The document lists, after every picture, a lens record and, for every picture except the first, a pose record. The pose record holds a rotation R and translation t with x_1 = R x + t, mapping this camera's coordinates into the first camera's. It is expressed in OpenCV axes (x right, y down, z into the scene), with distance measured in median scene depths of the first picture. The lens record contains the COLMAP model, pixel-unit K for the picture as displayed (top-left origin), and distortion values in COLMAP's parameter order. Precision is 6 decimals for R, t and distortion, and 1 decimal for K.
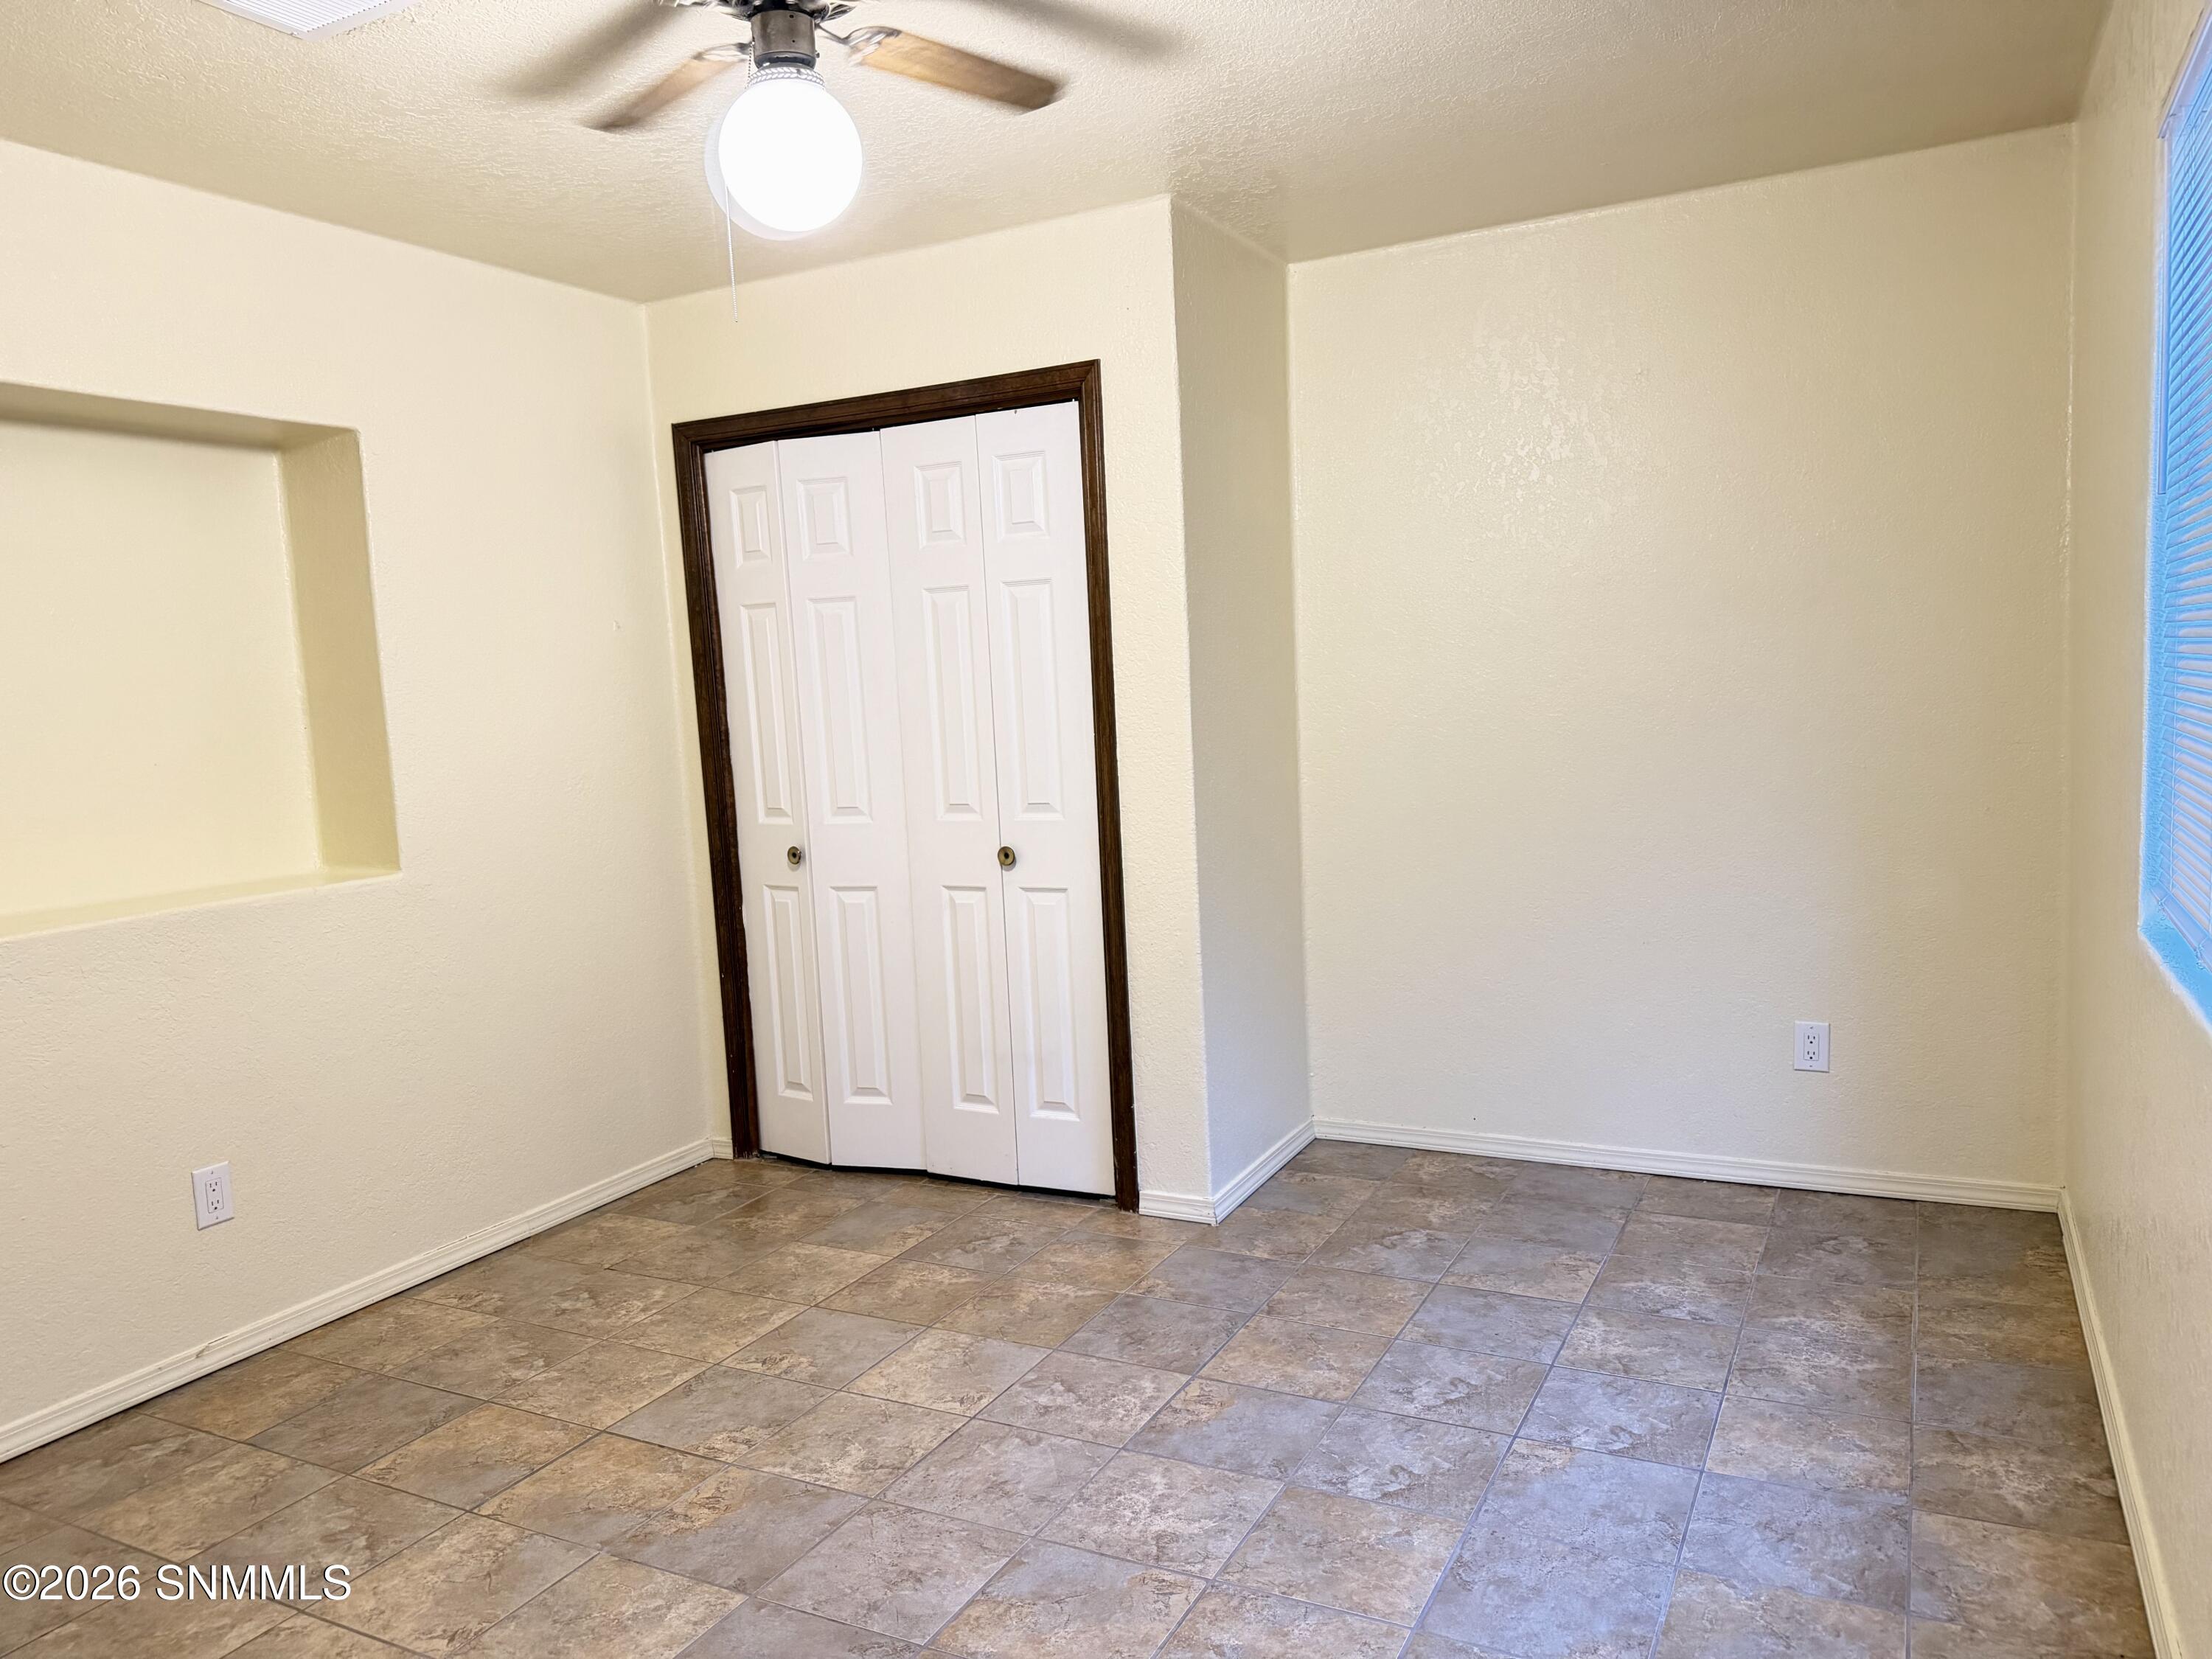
lens RADIAL K [[1554.3, 0, 1088.1], [0, 1554.3, 831.7], [0, 0, 1]] dist [0.050212, -0.063897]
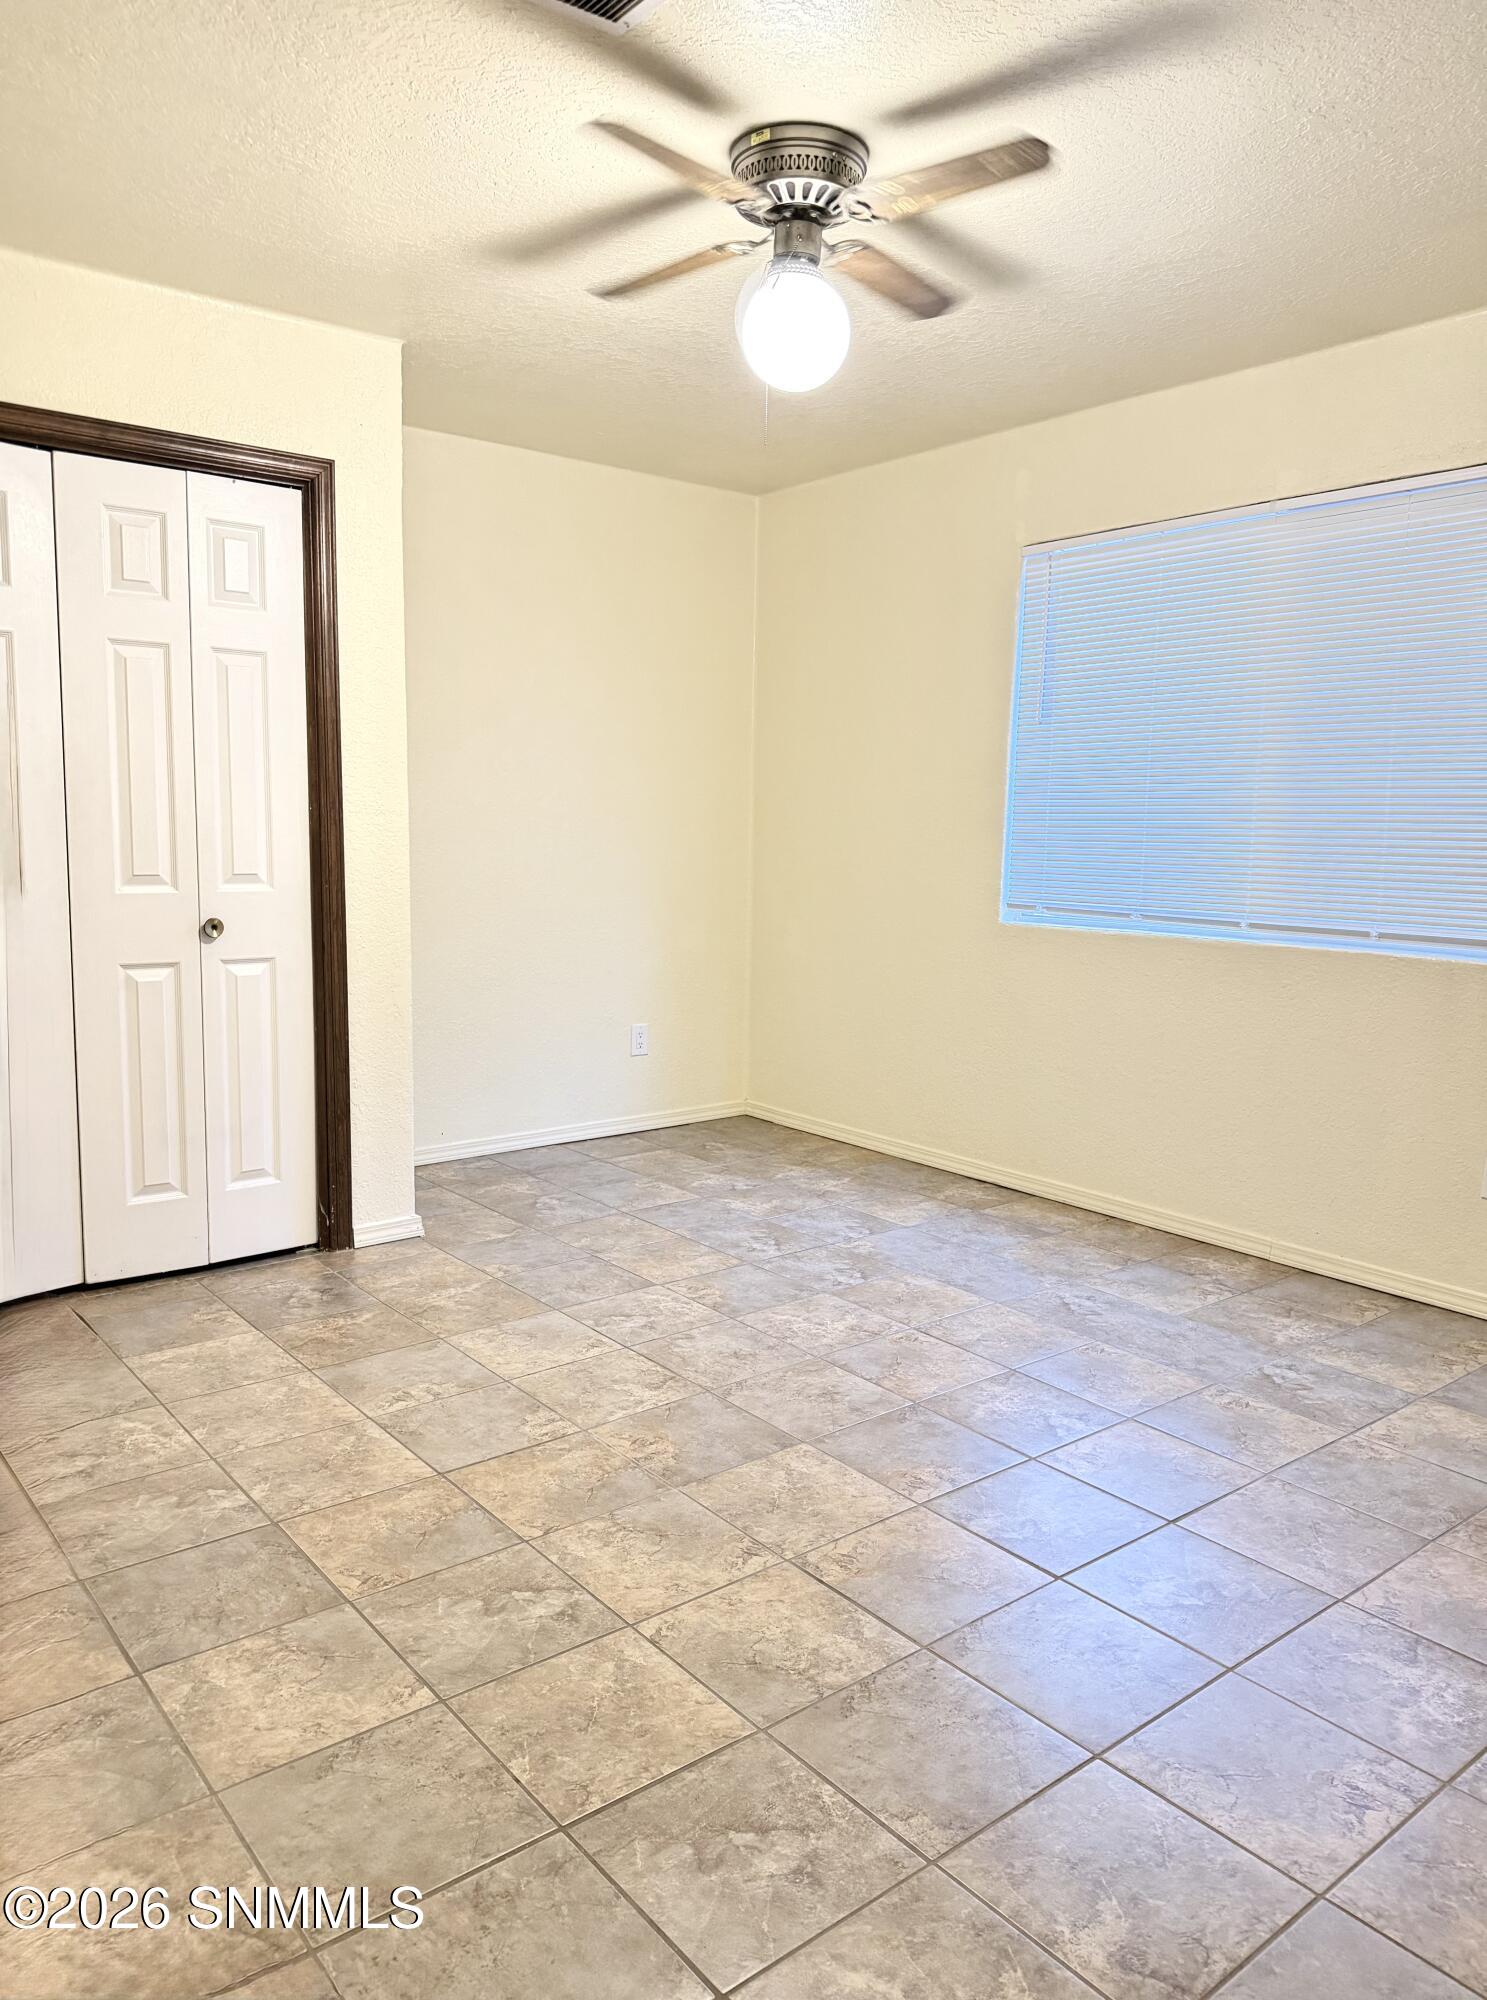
lens RADIAL K [[1405.3, 0, 726.5], [0, 1405.3, 982.1], [0, 0, 1]] dist [0.050212, -0.063897]
pose [[0.407237, -0.052213, 0.911829, -0.998008], [0.065423, 0.997468, 0.027897, 0.062367], [-0.910976, 0.048294, 0.409621, 0.449578]]
